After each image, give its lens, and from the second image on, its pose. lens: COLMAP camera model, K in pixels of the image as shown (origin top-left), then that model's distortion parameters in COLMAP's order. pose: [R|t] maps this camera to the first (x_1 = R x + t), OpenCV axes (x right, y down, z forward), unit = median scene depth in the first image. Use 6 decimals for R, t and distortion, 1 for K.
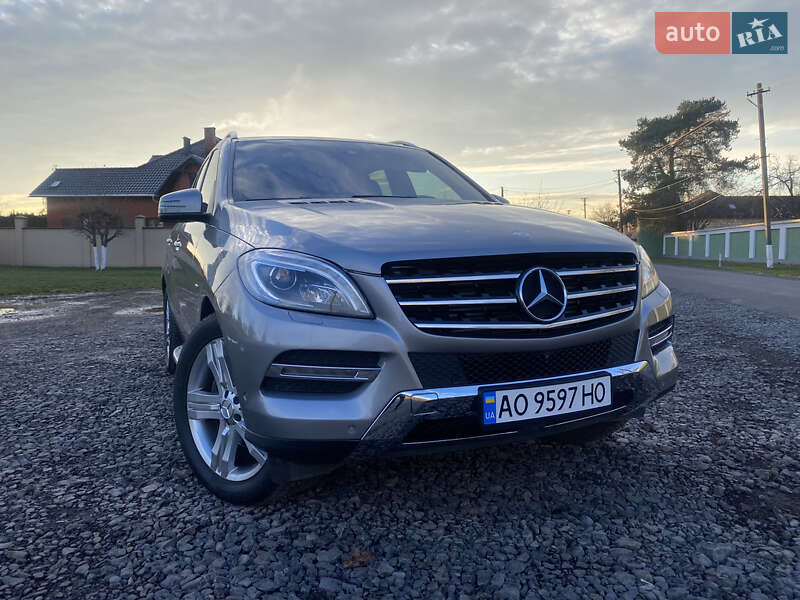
lens RADIAL K [[611.2, 0, 397.0], [0, 611.2, 279.3], [0, 0, 1]] dist [0.009751, -0.006955]
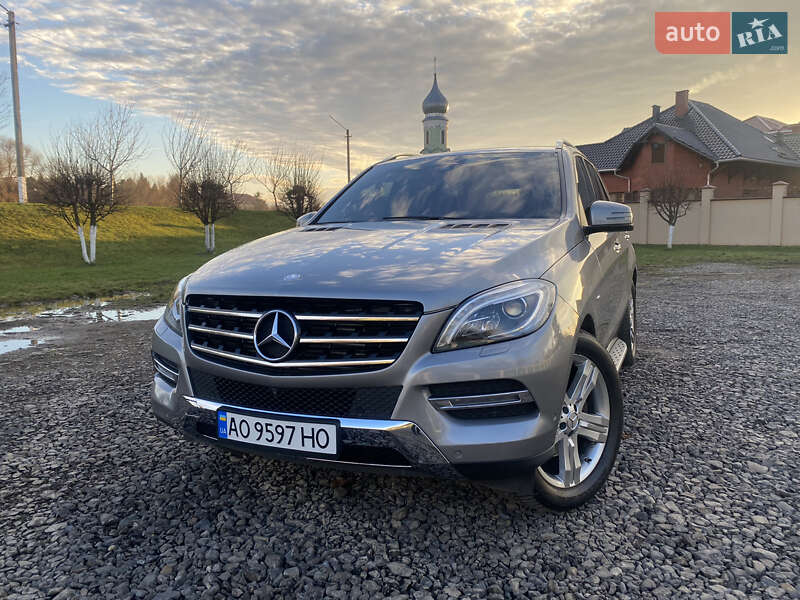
lens RADIAL K [[618.0, 0, 381.9], [0, 618.0, 276.4], [0, 0, 1]] dist [0.029261, -0.003784]
pose [[0.667274, 0.066325, -0.741854, 1.189148], [-0.031240, 0.997643, 0.061094, -0.154358], [0.744157, -0.017590, 0.667773, 0.414545]]
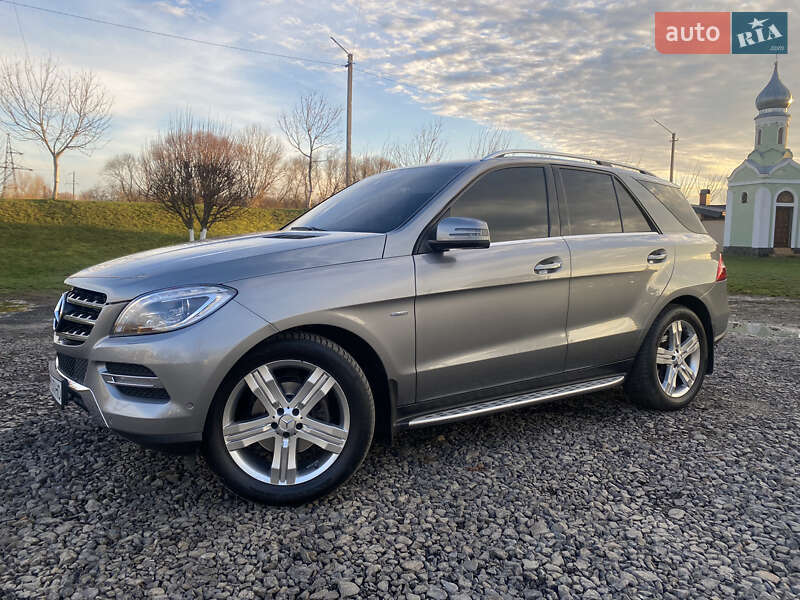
lens RADIAL K [[609.6, 0, 400.0], [0, 609.6, 300.0], [0, 0, 1]] dist [0.004805, 0.000574]
pose [[0.199265, 0.122894, -0.972209, 1.816165], [-0.065557, 0.991554, 0.111903, -0.219025], [0.977750, 0.041436, 0.205638, 1.504812]]
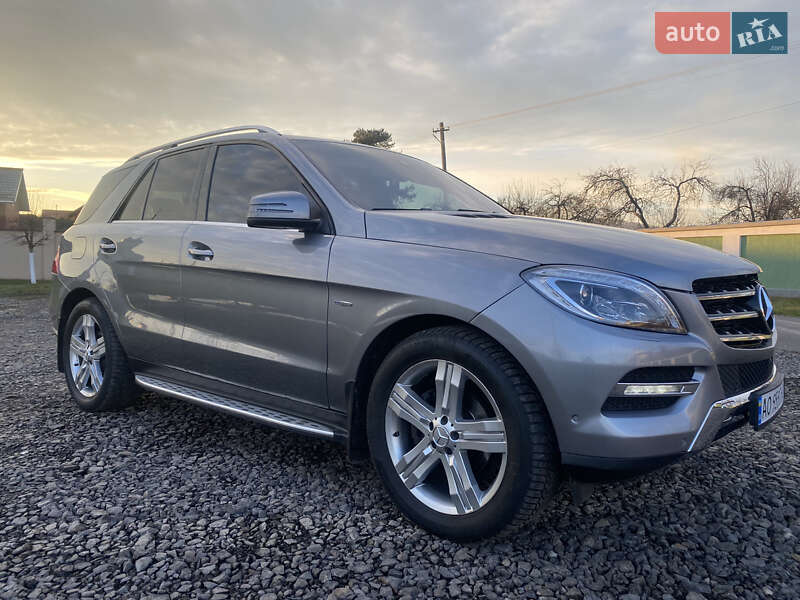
lens RADIAL K [[611.2, 0, 397.0], [0, 611.2, 279.3], [0, 0, 1]] dist [0.009751, -0.006955]
pose [[0.898211, 0.010680, 0.439435, -0.910110], [-0.003714, 0.999854, -0.016709, -0.008897], [-0.439549, 0.013376, 0.898119, 0.268196]]
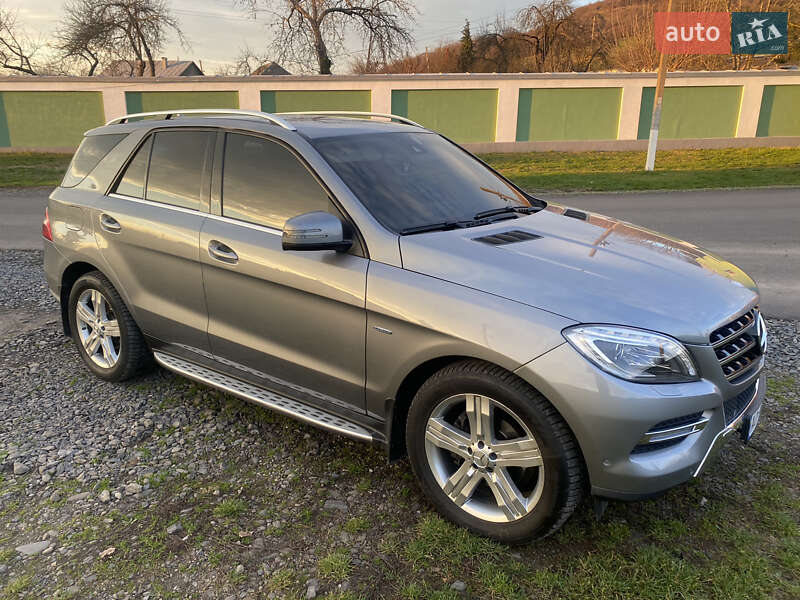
lens RADIAL K [[611.2, 0, 397.0], [0, 611.2, 279.3], [0, 0, 1]] dist [0.009751, -0.006955]
pose [[0.859195, -0.102299, 0.501318, -1.091084], [0.003523, 0.980968, 0.194139, -0.350553], [-0.511637, -0.165037, 0.843203, 0.315839]]
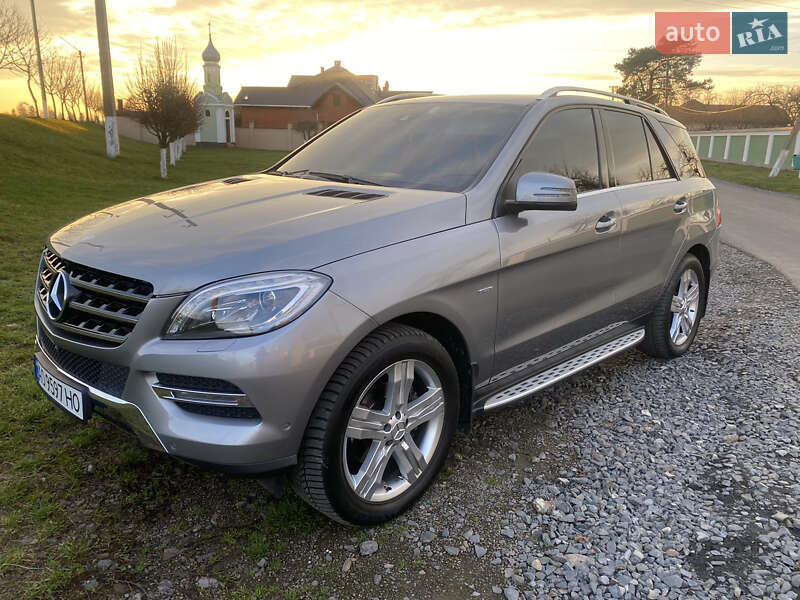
lens RADIAL K [[618.1, 0, 398.8], [0, 618.1, 287.9], [0, 0, 1]] dist [0.006450, -0.001373]
pose [[0.388051, 0.244953, -0.888490, 1.482114], [-0.093230, 0.969522, 0.226574, -0.300761], [0.916910, -0.005088, 0.399061, 1.132968]]
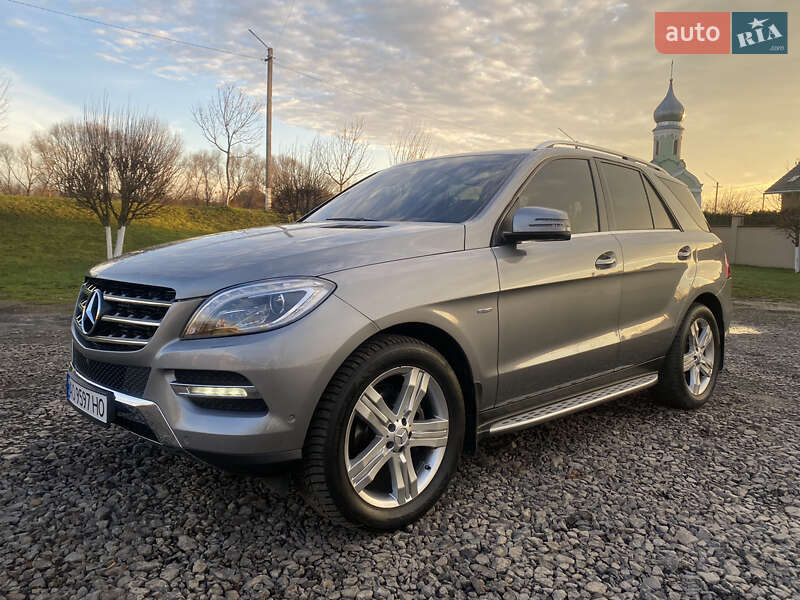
lens RADIAL K [[623.7, 0, 404.4], [0, 623.7, 282.0], [0, 0, 1]] dist [0.007514, -0.002319]
pose [[0.348461, 0.088164, -0.933168, 1.626375], [-0.074742, 0.995010, 0.066097, -0.164502], [0.934339, 0.046715, 0.353312, 1.154232]]
